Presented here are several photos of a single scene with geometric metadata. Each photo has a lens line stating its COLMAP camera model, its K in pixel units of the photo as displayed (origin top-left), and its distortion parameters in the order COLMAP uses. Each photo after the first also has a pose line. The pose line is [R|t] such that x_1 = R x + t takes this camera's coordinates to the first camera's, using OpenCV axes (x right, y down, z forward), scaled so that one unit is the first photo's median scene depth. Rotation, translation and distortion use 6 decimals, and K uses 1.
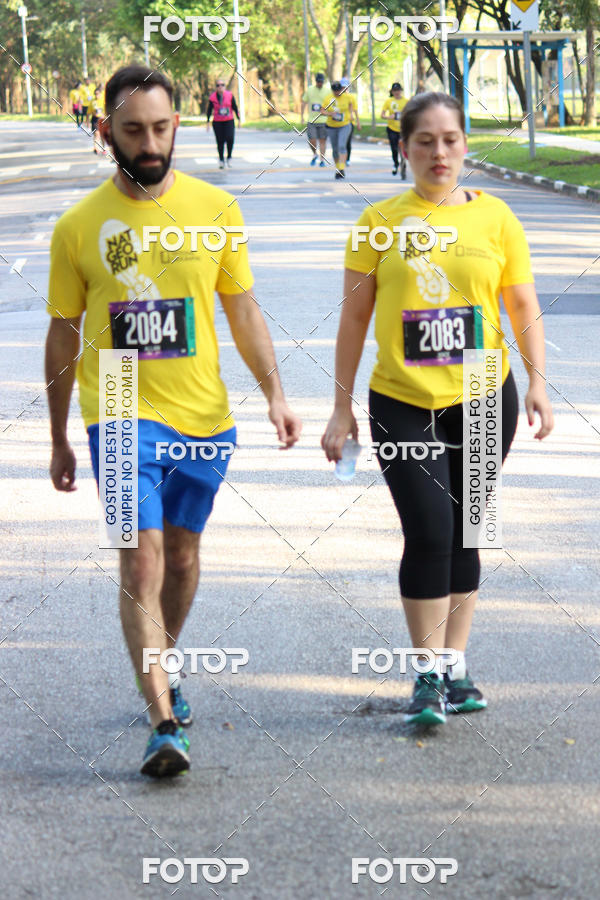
lens RADIAL K [[2985.5, 0, 266.1], [0, 2985.5, 450.1], [0, 0, 1]] dist [0.103810, 0.611619]
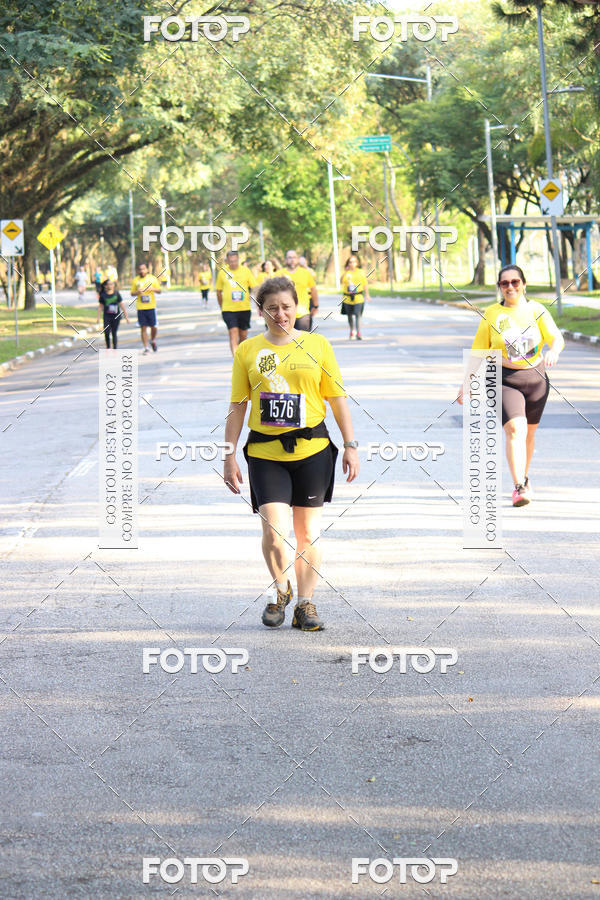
lens RADIAL K [[2713.7, 0, 300.0], [0, 2713.7, 450.0], [0, 0, 1]] dist [-0.080045, -0.458706]
pose [[0.999184, -0.009080, -0.039367, 0.020778], [0.007038, 0.998637, -0.051708, 0.015047], [0.039782, 0.051388, 0.997886, -0.122457]]
